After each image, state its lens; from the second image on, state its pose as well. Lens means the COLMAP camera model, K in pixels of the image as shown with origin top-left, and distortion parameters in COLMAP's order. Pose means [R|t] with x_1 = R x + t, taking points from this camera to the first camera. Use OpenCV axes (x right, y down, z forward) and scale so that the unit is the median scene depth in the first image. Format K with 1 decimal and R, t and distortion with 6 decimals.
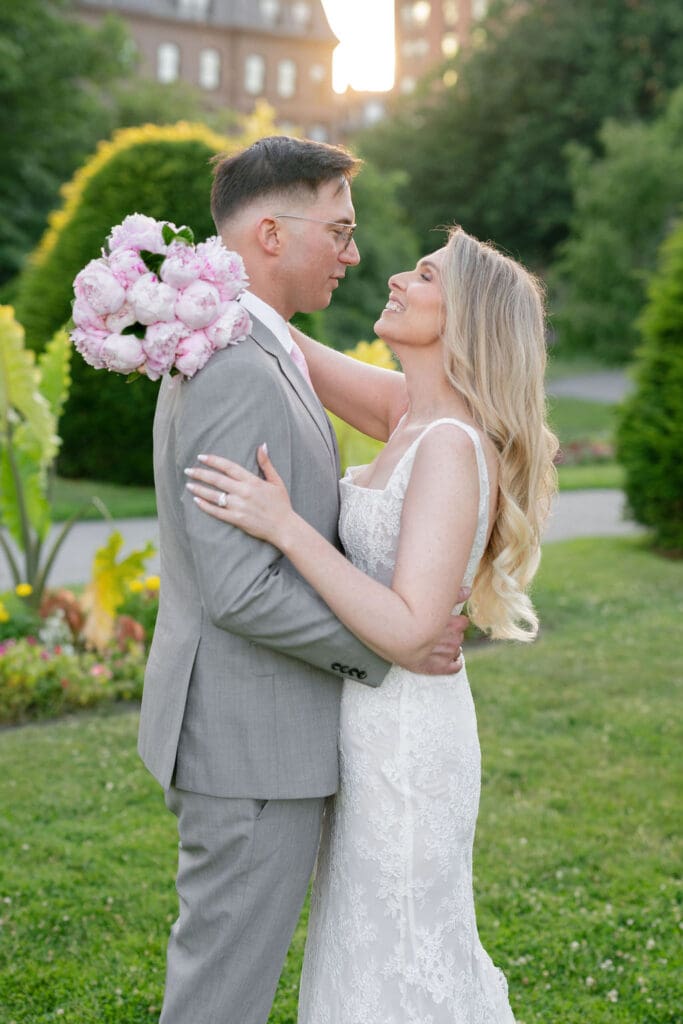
lens RADIAL K [[1748.3, 0, 341.5], [0, 1748.3, 512.0], [0, 0, 1]] dist [0.028261, 0.028451]
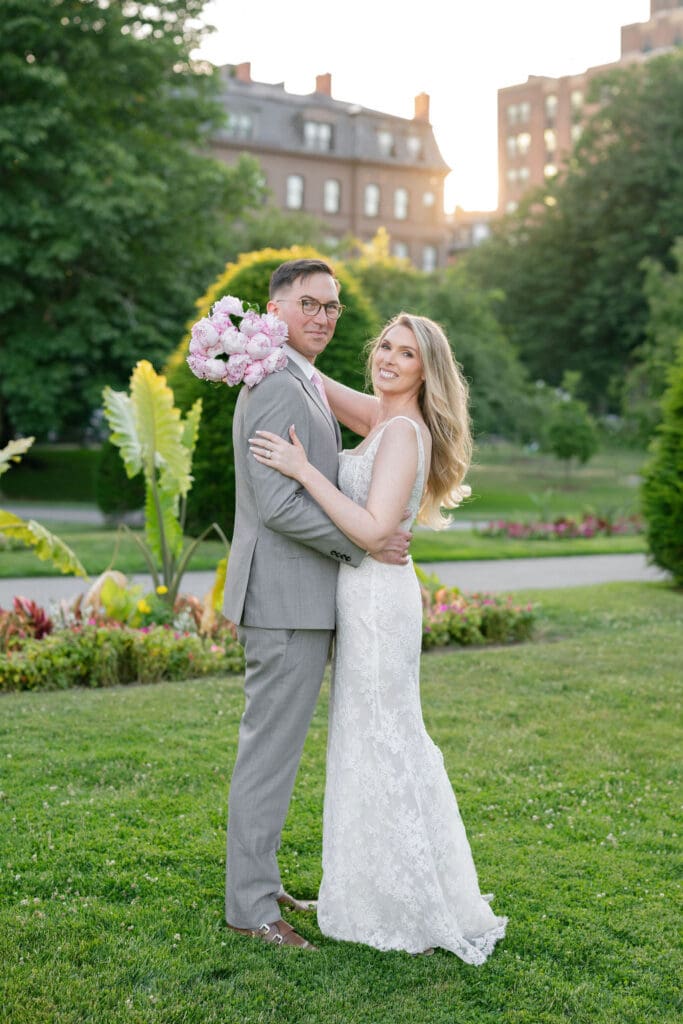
lens RADIAL K [[1748.3, 0, 341.5], [0, 1748.3, 512.0], [0, 0, 1]] dist [0.028261, 0.028451]
pose [[0.996944, 0.001452, -0.078110, 0.082665], [-0.006510, 0.997894, -0.064537, 0.093106], [0.077852, 0.064848, 0.994854, -0.449609]]
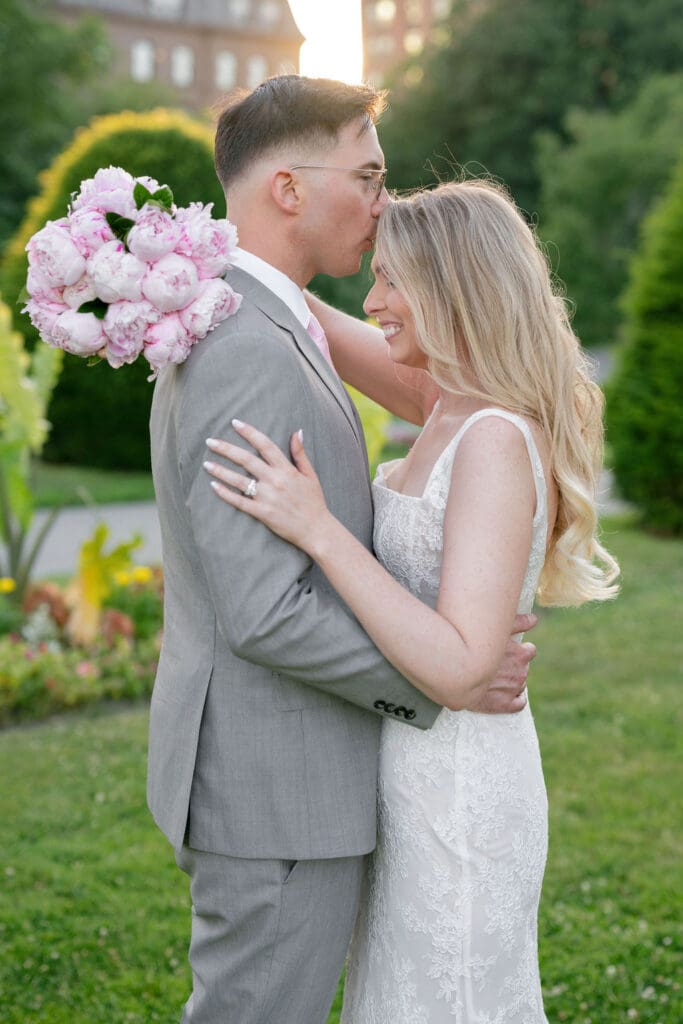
lens RADIAL K [[1638.1, 0, 353.0], [0, 1638.1, 482.3], [0, 0, 1]] dist [0.005225, 0.117701]
pose [[0.999526, -0.014656, 0.027058, -0.020230], [0.014778, 0.999882, -0.004300, -0.006726], [-0.026992, 0.004697, 0.999625, 0.130731]]
